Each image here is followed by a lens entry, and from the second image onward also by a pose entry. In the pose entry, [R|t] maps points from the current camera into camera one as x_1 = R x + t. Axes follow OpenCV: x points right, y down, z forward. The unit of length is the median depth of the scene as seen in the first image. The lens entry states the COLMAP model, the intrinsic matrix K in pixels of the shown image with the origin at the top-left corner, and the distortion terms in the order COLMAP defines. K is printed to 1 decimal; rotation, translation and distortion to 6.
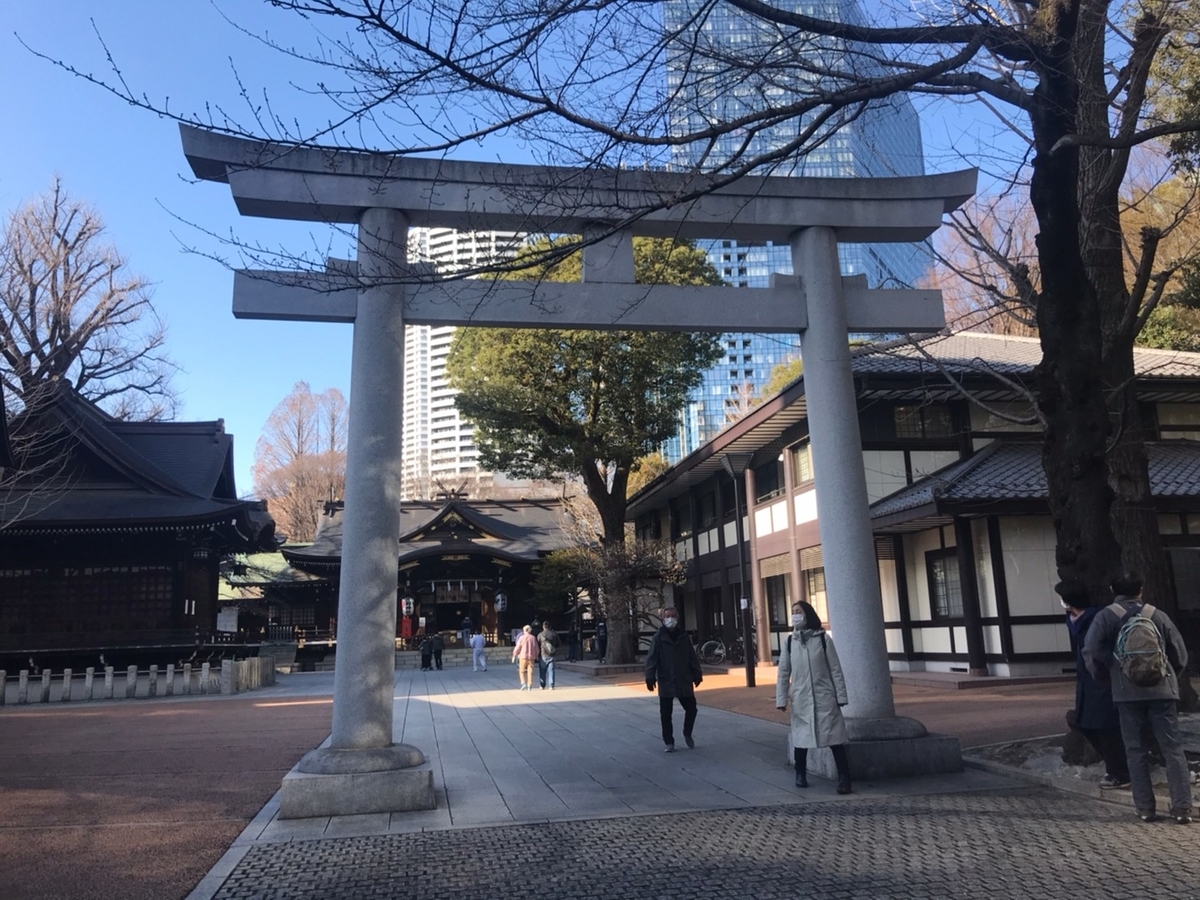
lens RADIAL K [[1005.8, 0, 608.3], [0, 1005.8, 427.1], [0, 0, 1]] dist [0.061108, -0.077891]
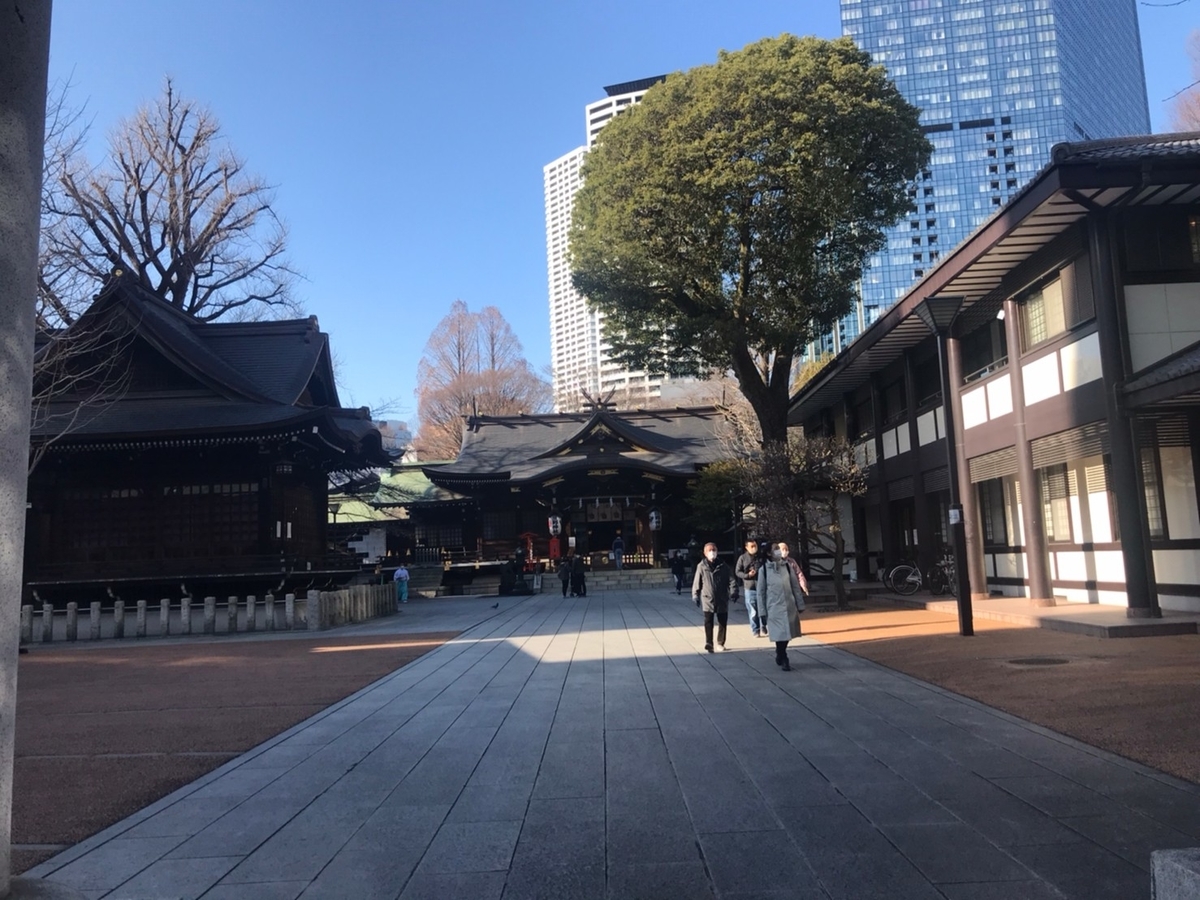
lens RADIAL K [[1005.8, 0, 599.0], [0, 1005.8, 439.6], [0, 0, 1]] dist [0.061108, -0.077891]
pose [[0.982932, -0.028469, -0.181752, 0.013569], [0.044959, 0.995170, 0.087261, 0.030064], [0.178390, -0.093943, 0.979465, 0.165670]]
